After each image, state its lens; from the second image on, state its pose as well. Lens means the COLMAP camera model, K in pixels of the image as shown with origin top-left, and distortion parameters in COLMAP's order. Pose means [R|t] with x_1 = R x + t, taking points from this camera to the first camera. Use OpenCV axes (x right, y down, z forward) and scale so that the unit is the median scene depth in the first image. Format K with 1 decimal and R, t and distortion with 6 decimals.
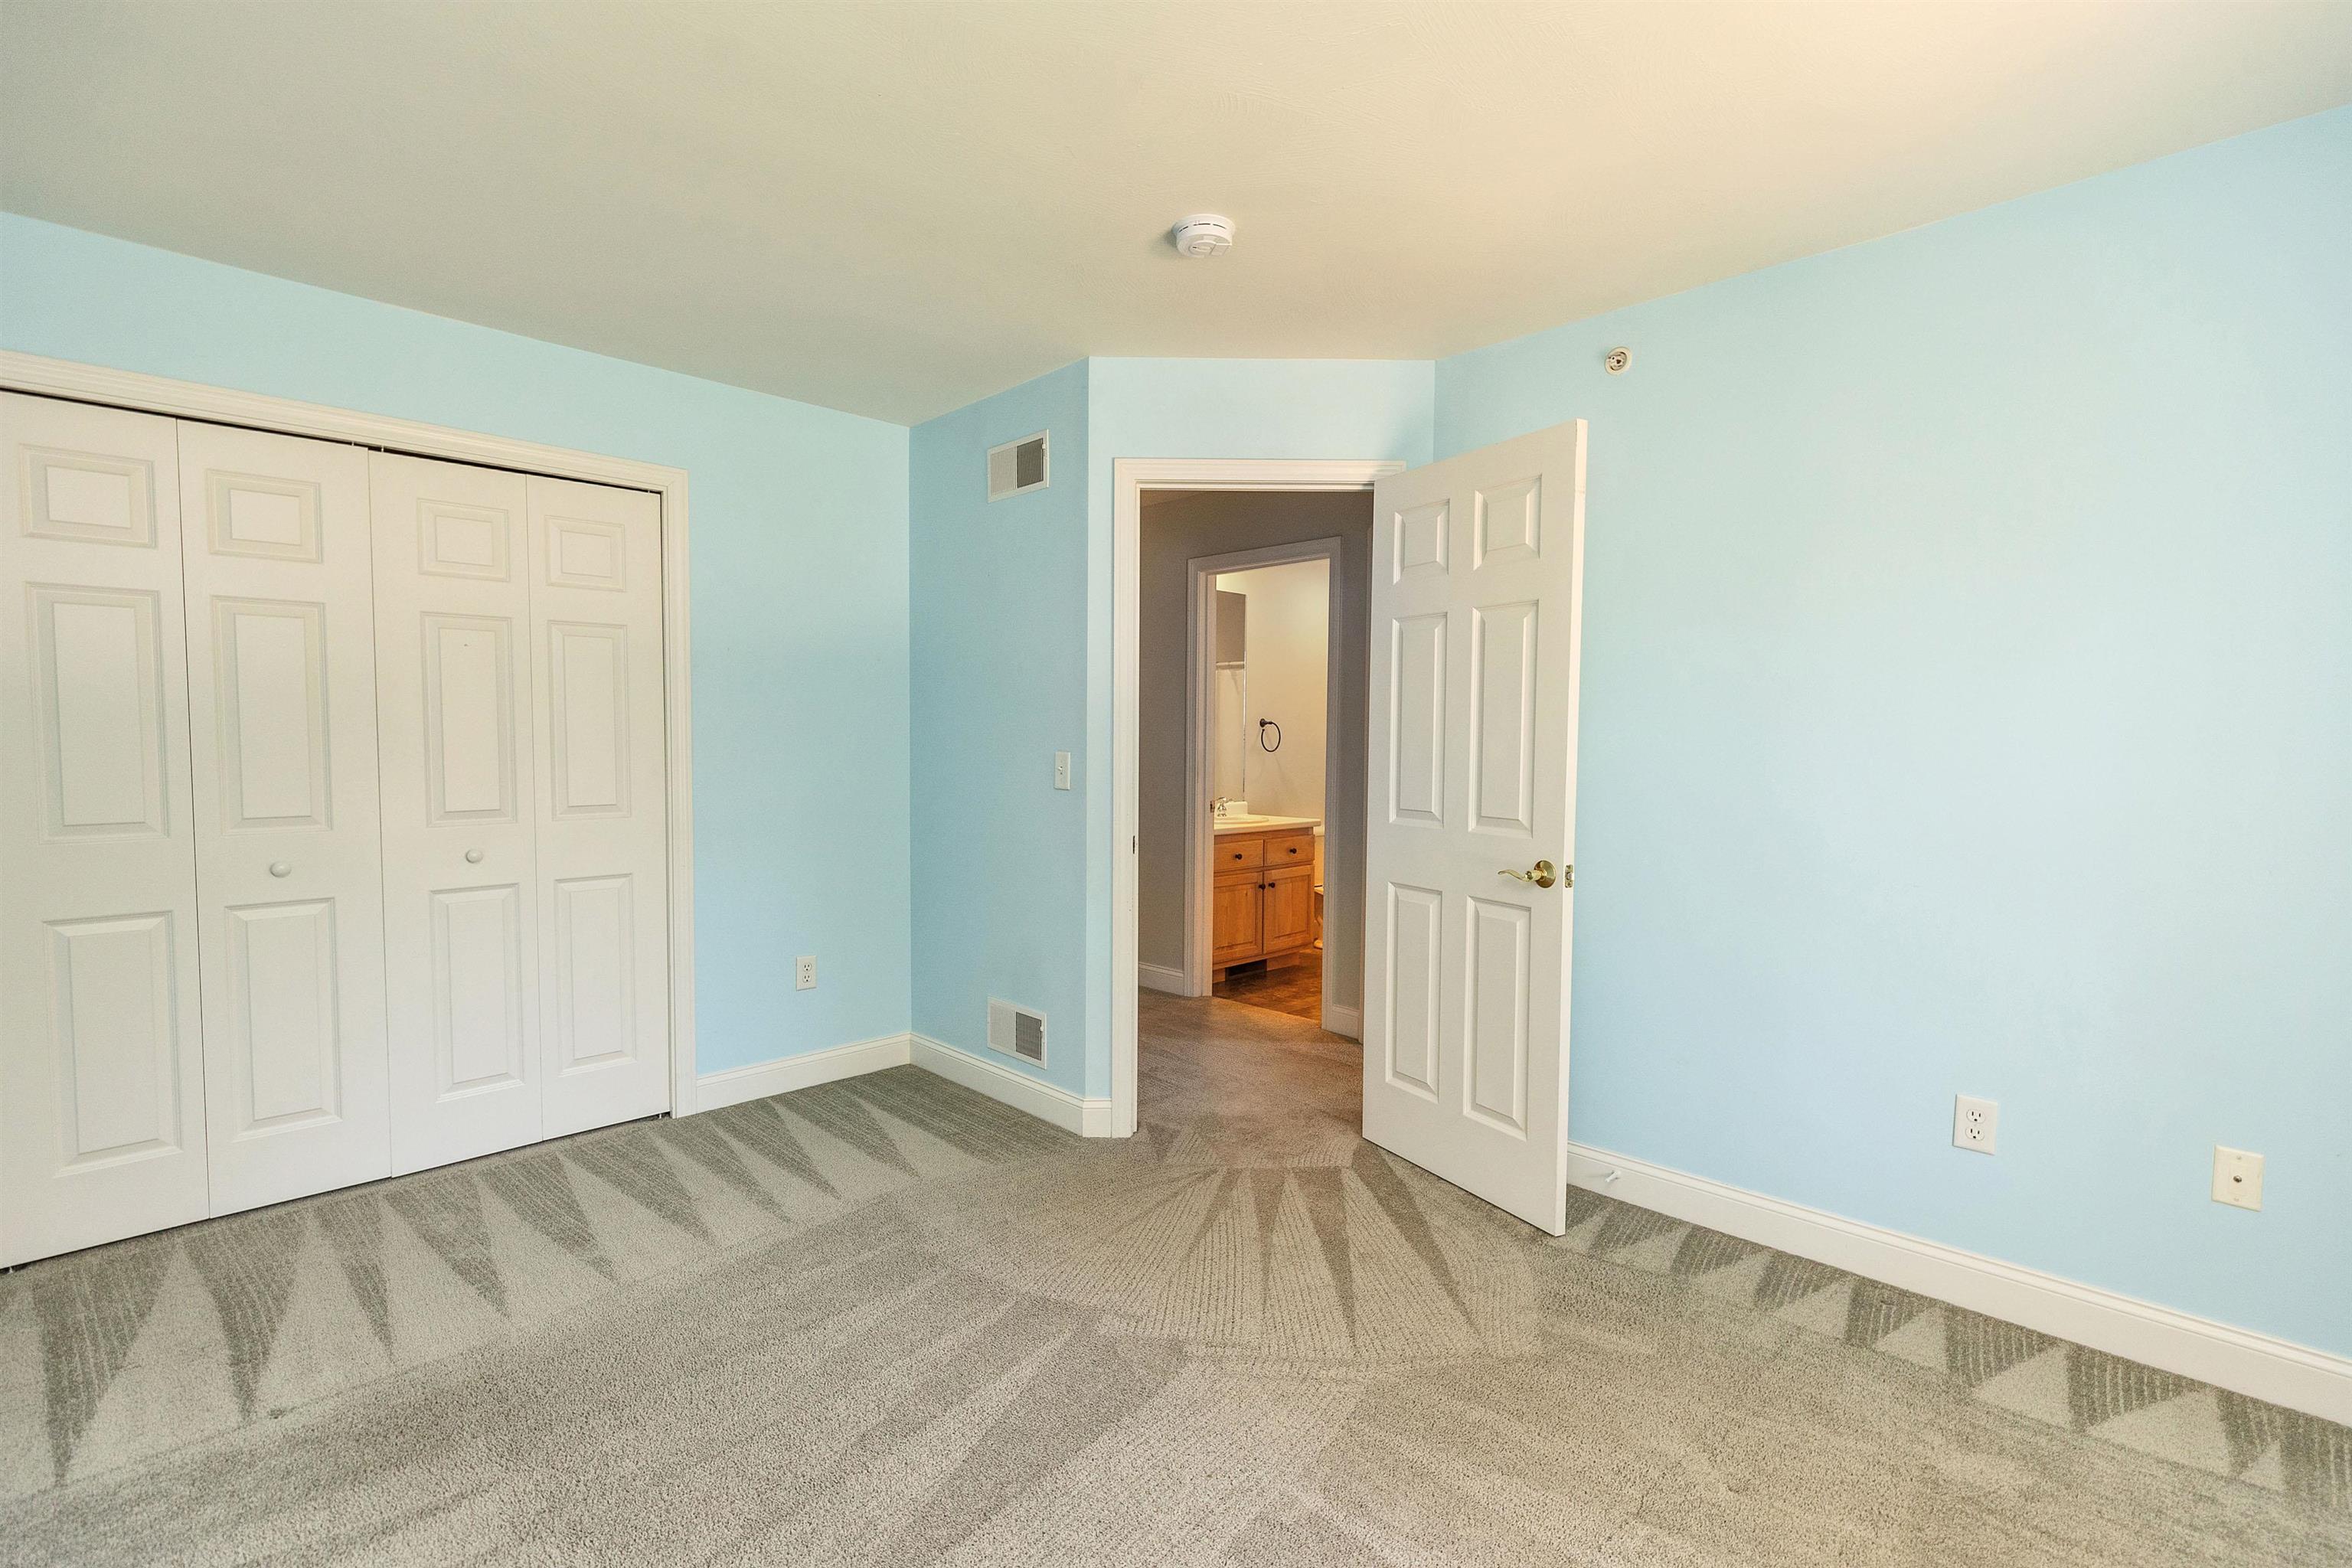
lens RADIAL K [[1067.5, 0, 1175.0], [0, 1067.5, 793.1], [0, 0, 1]] dist [0.001542, 0.000834]
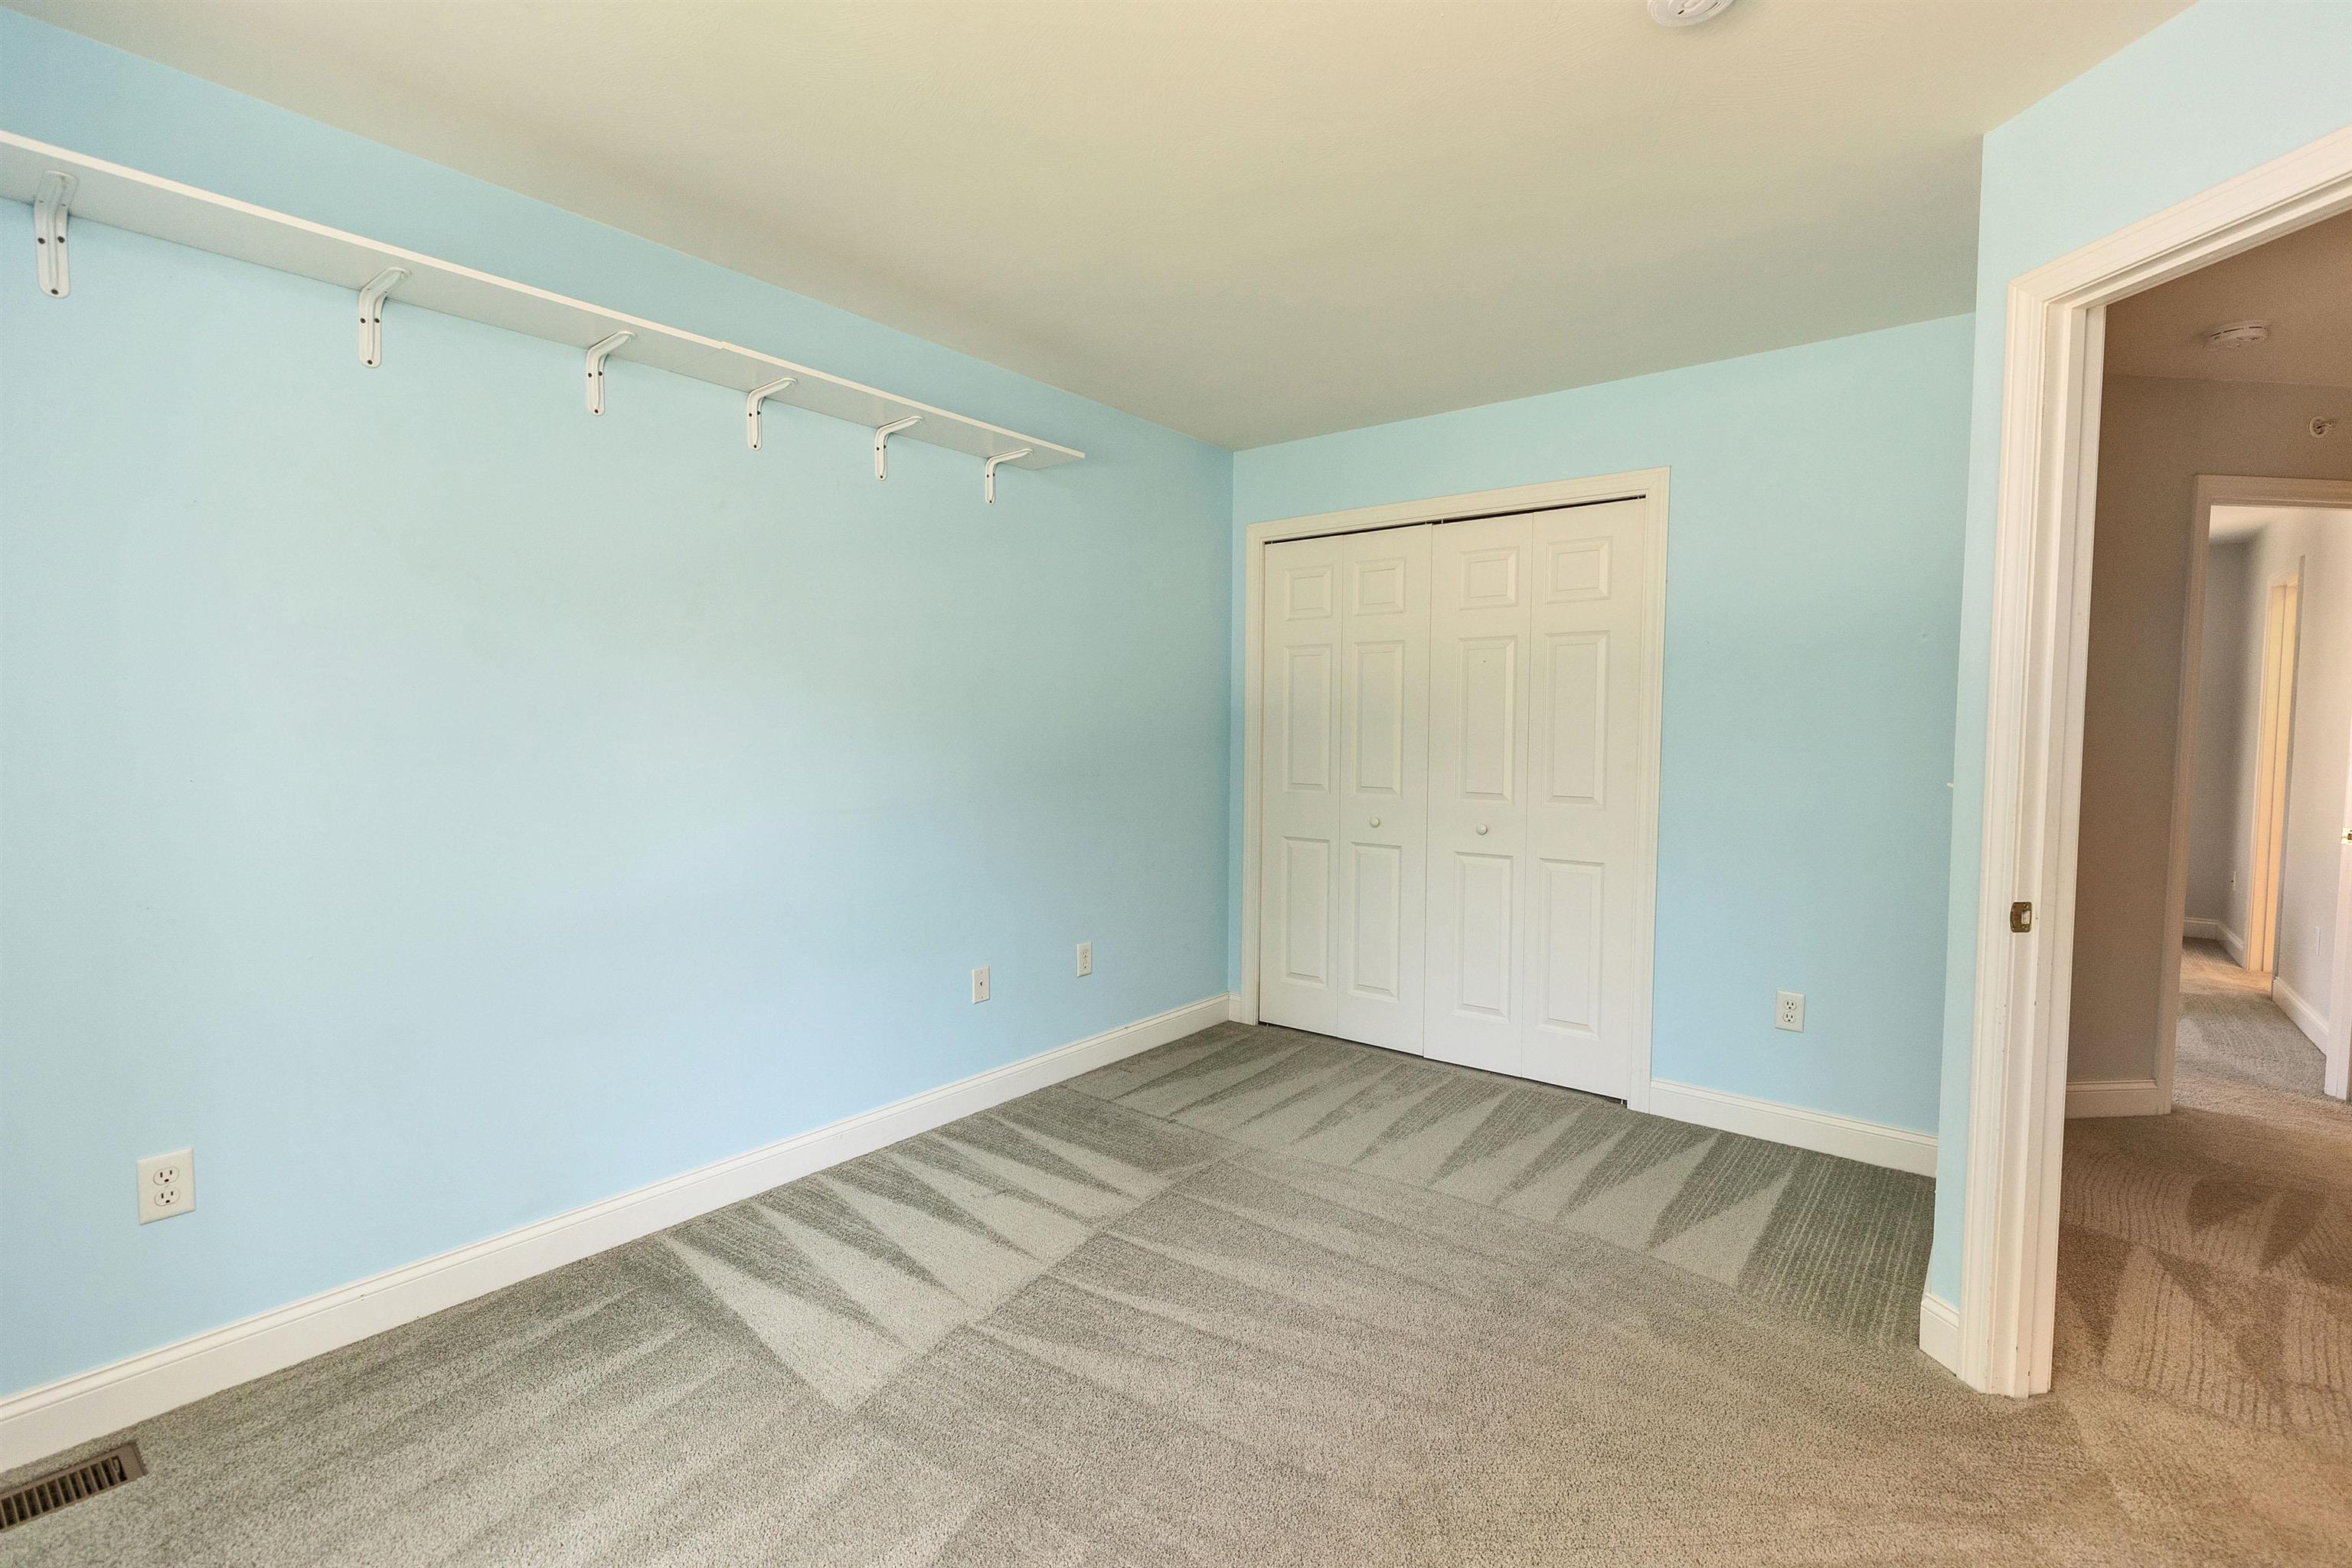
lens RADIAL K [[1067.5, 0, 1182.0], [0, 1067.5, 789.3], [0, 0, 1]] dist [0.001542, 0.000834]
pose [[0.107516, 0.054434, -0.992712, 0.498847], [-0.058370, 0.997123, 0.048354, -0.025171], [0.992488, 0.052746, 0.110384, 0.464086]]
